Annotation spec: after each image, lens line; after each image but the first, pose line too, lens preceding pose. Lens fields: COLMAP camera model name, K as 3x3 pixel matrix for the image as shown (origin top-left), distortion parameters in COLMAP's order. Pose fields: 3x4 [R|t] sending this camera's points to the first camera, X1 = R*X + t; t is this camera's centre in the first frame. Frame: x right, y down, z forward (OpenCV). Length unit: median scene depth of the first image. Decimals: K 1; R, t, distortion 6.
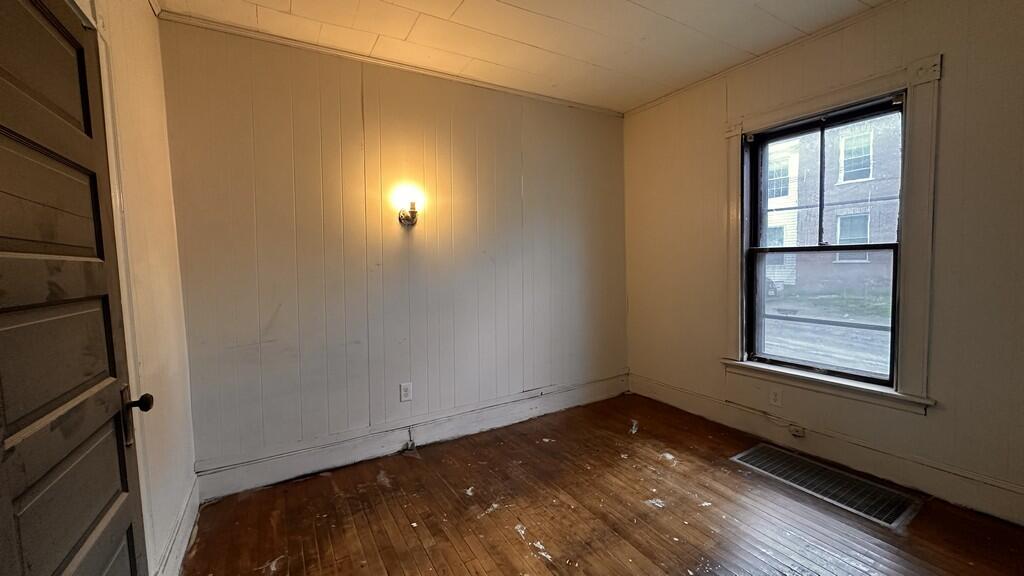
lens RADIAL K [[406.8, 0, 514.7], [0, 406.8, 286.3], [0, 0, 1]] dist [0.000698, 0.000271]
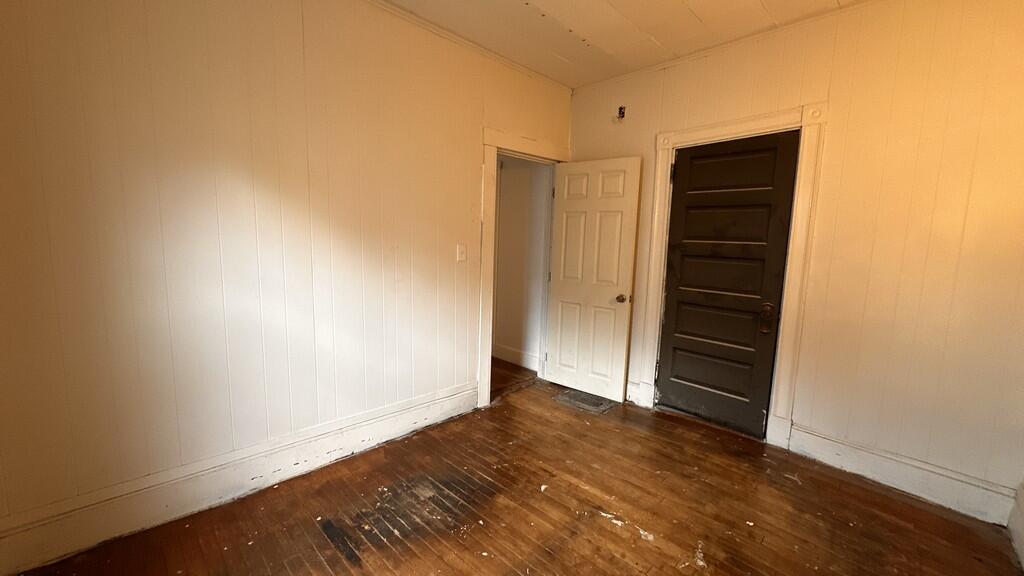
lens RADIAL K [[406.8, 0, 515.6], [0, 406.8, 288.3], [0, 0, 1]] dist [0.000698, 0.000271]
pose [[-0.968245, 0.021097, -0.249111, 0.378714], [-0.025415, 0.982965, 0.182027, -0.085503], [0.248708, 0.182578, -0.951215, 1.236688]]
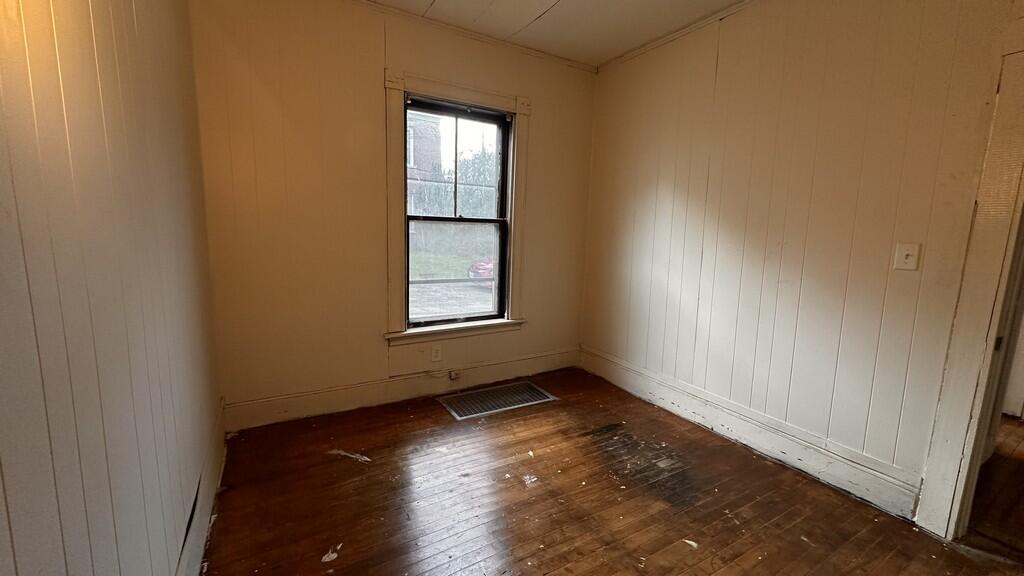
lens RADIAL K [[406.8, 0, 510.8], [0, 406.8, 286.0], [0, 0, 1]] dist [0.000698, 0.000271]
pose [[0.014430, -0.118259, 0.992878, -0.449873], [0.036564, 0.992380, 0.117668, -0.033777], [-0.999227, 0.034605, 0.018644, 0.811905]]
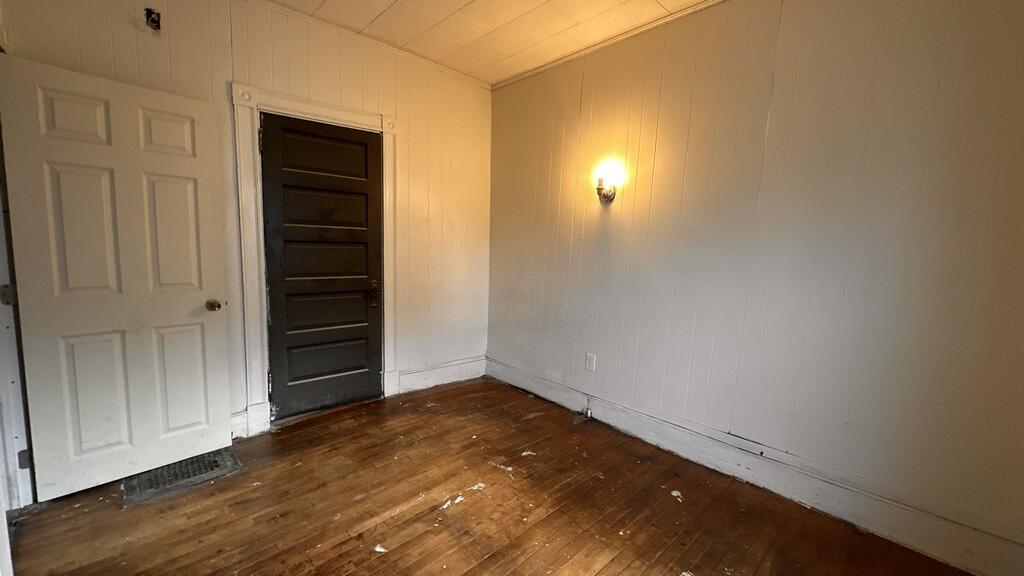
lens RADIAL K [[406.8, 0, 512.0], [0, 406.8, 286.8], [0, 0, 1]] dist [0.000698, 0.000271]
pose [[0.210700, 0.138468, -0.967694, 0.722584], [-0.095582, 0.988092, 0.120575, -0.043738], [0.972867, 0.067089, 0.221426, 0.589532]]
